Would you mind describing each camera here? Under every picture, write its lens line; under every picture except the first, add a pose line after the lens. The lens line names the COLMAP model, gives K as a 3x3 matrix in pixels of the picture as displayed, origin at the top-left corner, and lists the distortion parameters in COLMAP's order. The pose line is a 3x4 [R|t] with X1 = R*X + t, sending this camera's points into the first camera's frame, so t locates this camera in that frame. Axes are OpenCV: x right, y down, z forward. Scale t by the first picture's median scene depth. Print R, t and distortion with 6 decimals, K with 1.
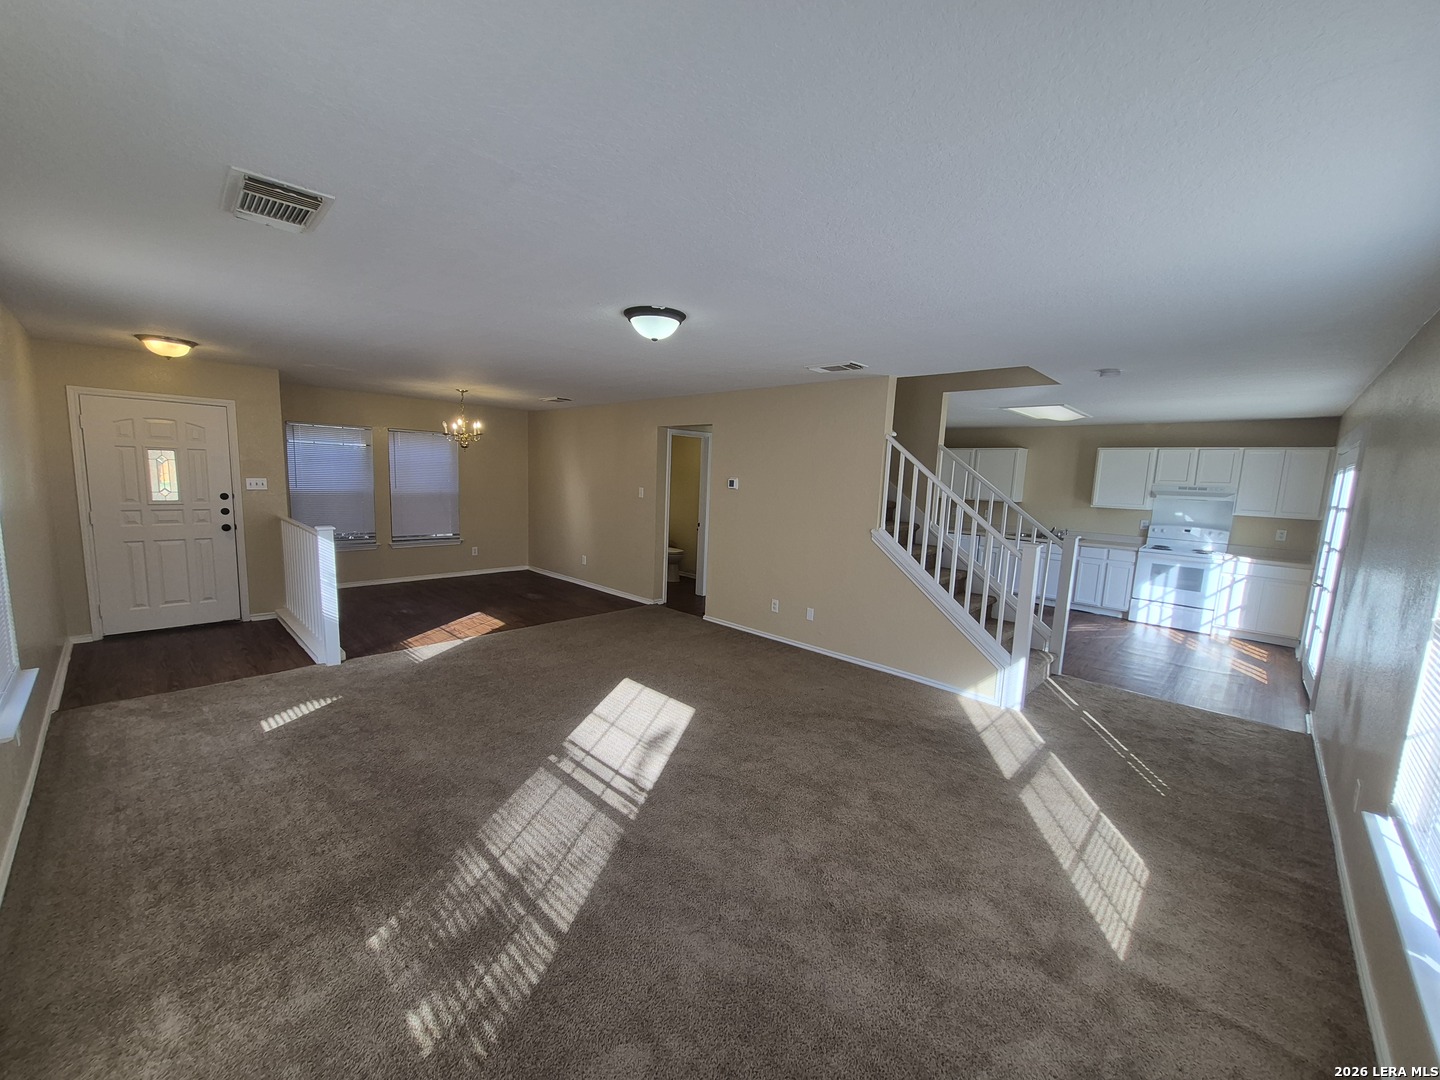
lens RADIAL K [[563.3, 0, 709.9], [0, 563.3, 541.9], [0, 0, 1]] dist [0.008114, -0.004151]
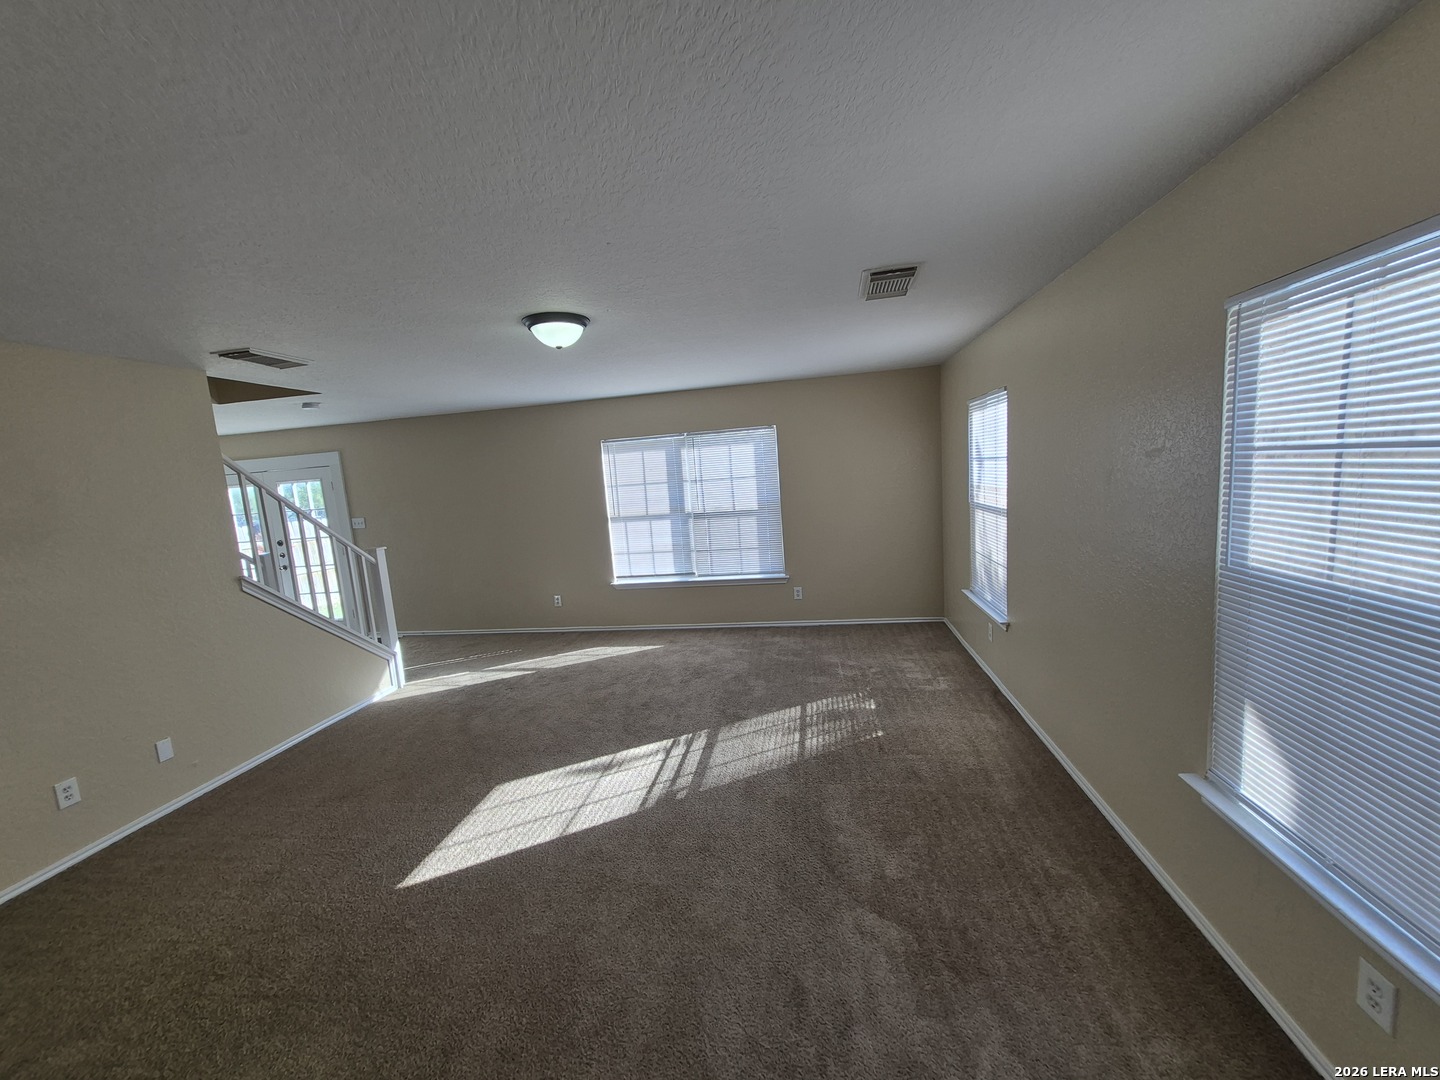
lens RADIAL K [[572.1, 0, 716.7], [0, 572.1, 552.5], [0, 0, 1]] dist [0.002156, 0.000137]
pose [[-0.576115, -0.112955, 0.809526, -0.736124], [0.149644, 0.959089, 0.240321, -0.151512], [-0.803553, 0.259593, -0.535643, 0.971157]]
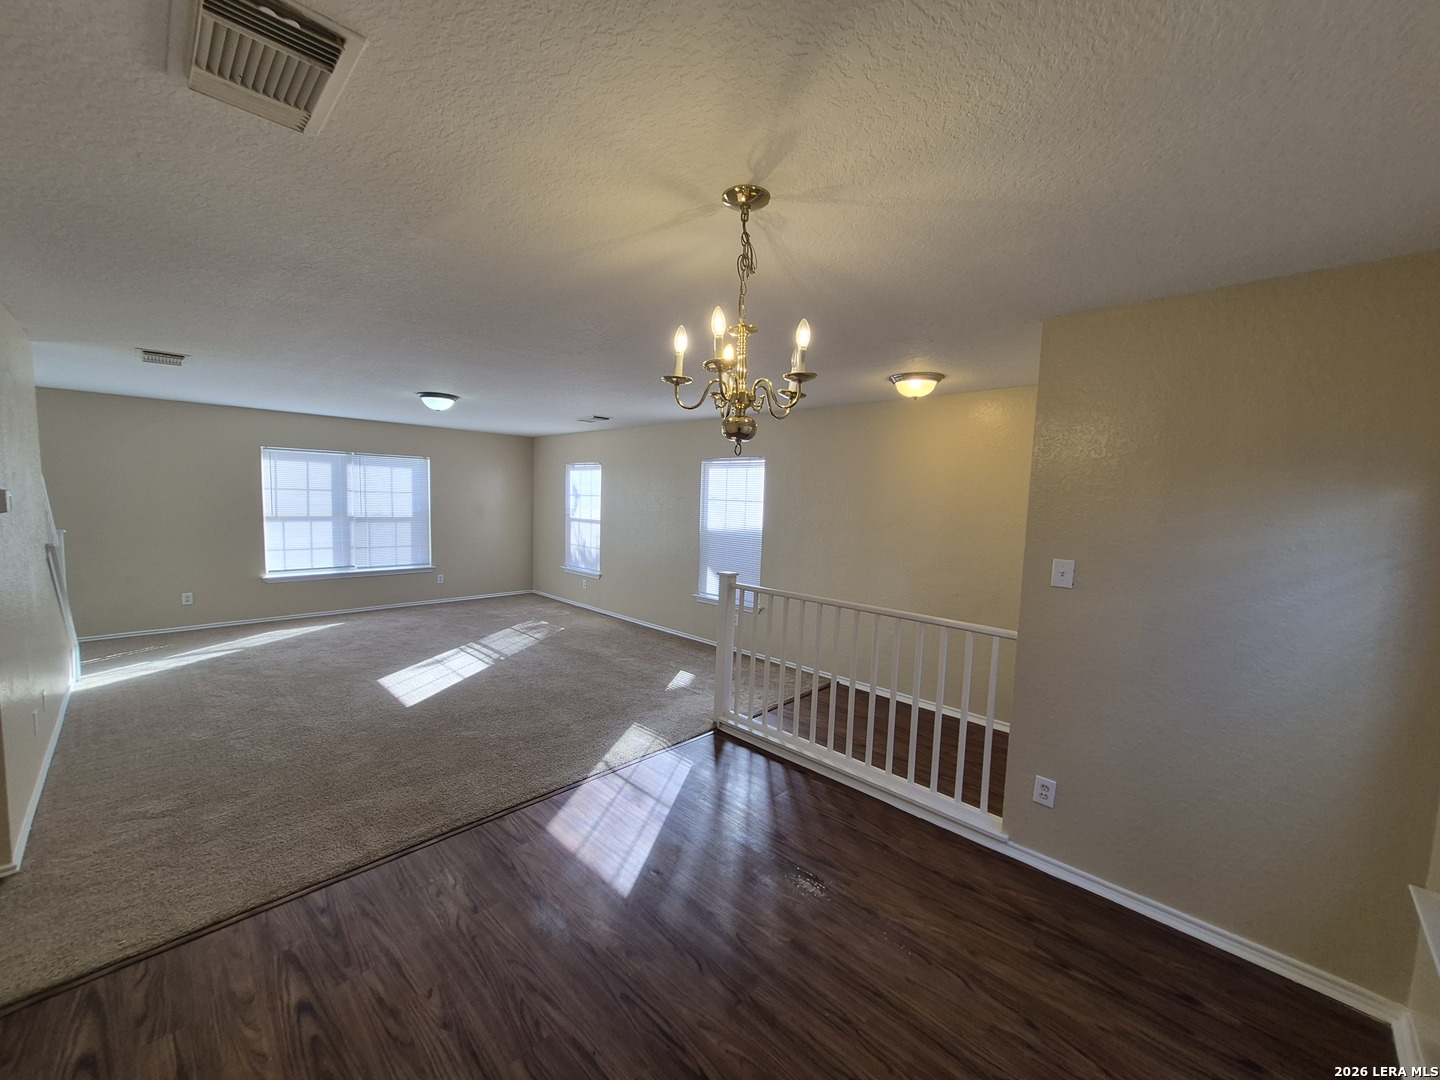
lens RADIAL K [[565.5, 0, 718.6], [0, 565.5, 549.7], [0, 0, 1]] dist [0.001559, -0.000094]
pose [[-0.997541, -0.069263, -0.010695, -0.648562], [-0.069935, 0.973818, 0.216305, -0.261974], [-0.004567, 0.216521, -0.976267, 1.887616]]
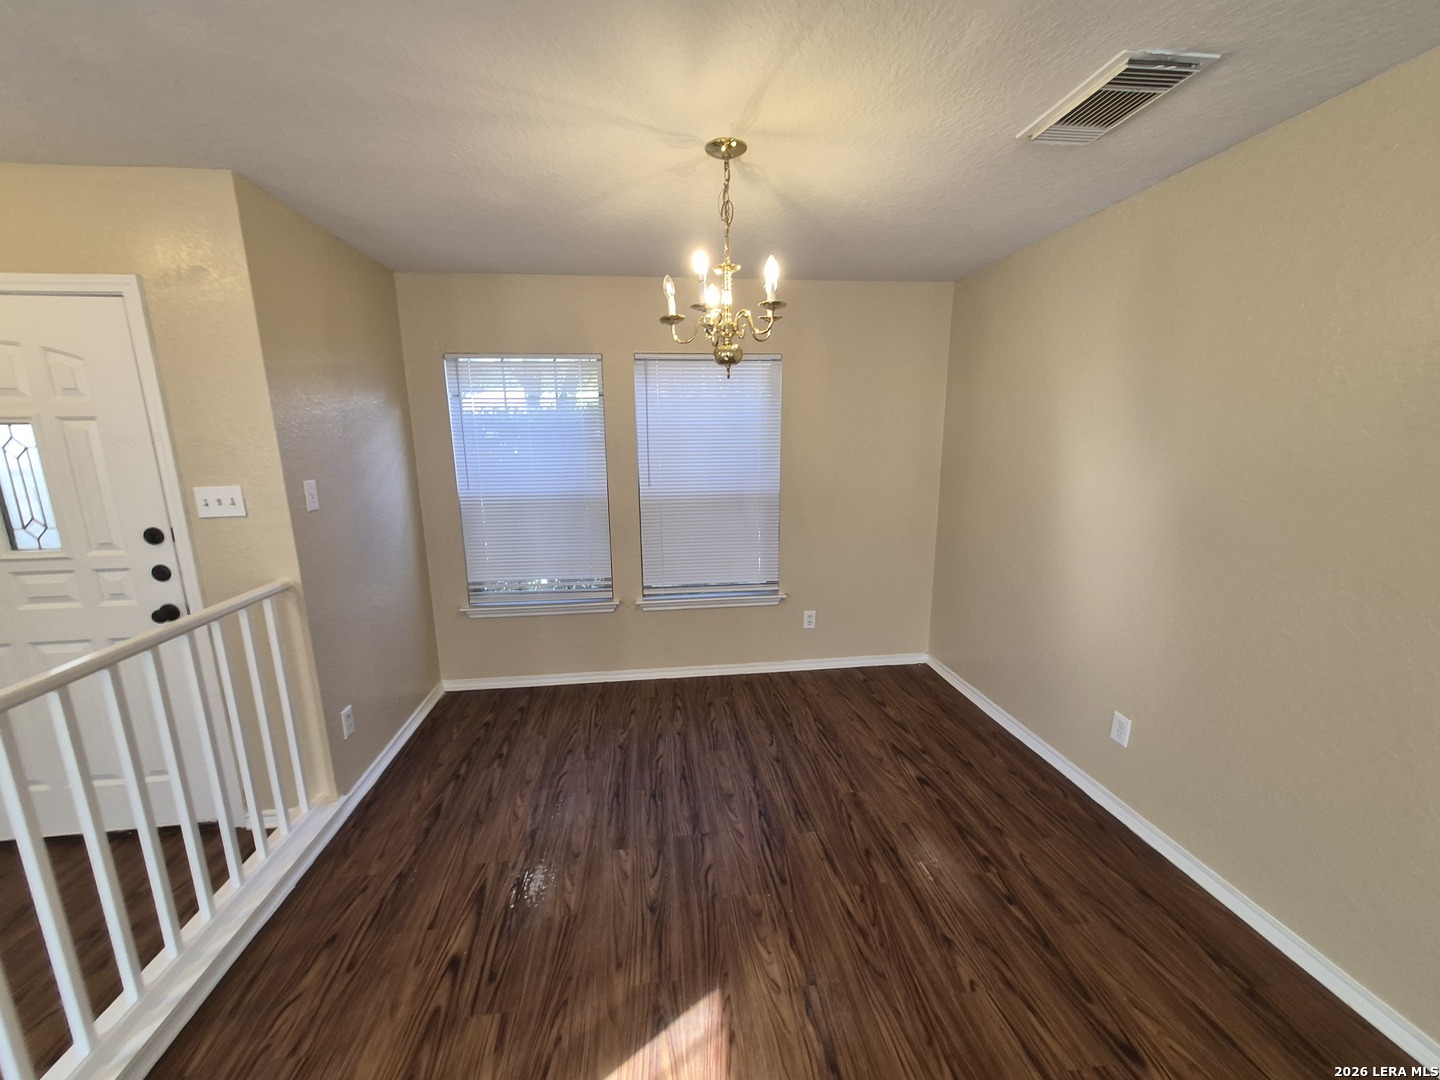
lens RADIAL K [[566.7, 0, 710.1], [0, 566.7, 552.8], [0, 0, 1]] dist [0.004334, -0.000155]
pose [[0.775162, 0.081964, -0.626423, -0.381326], [-0.033619, 0.995495, 0.088654, -0.144424], [0.630867, -0.047662, 0.774426, 1.155513]]
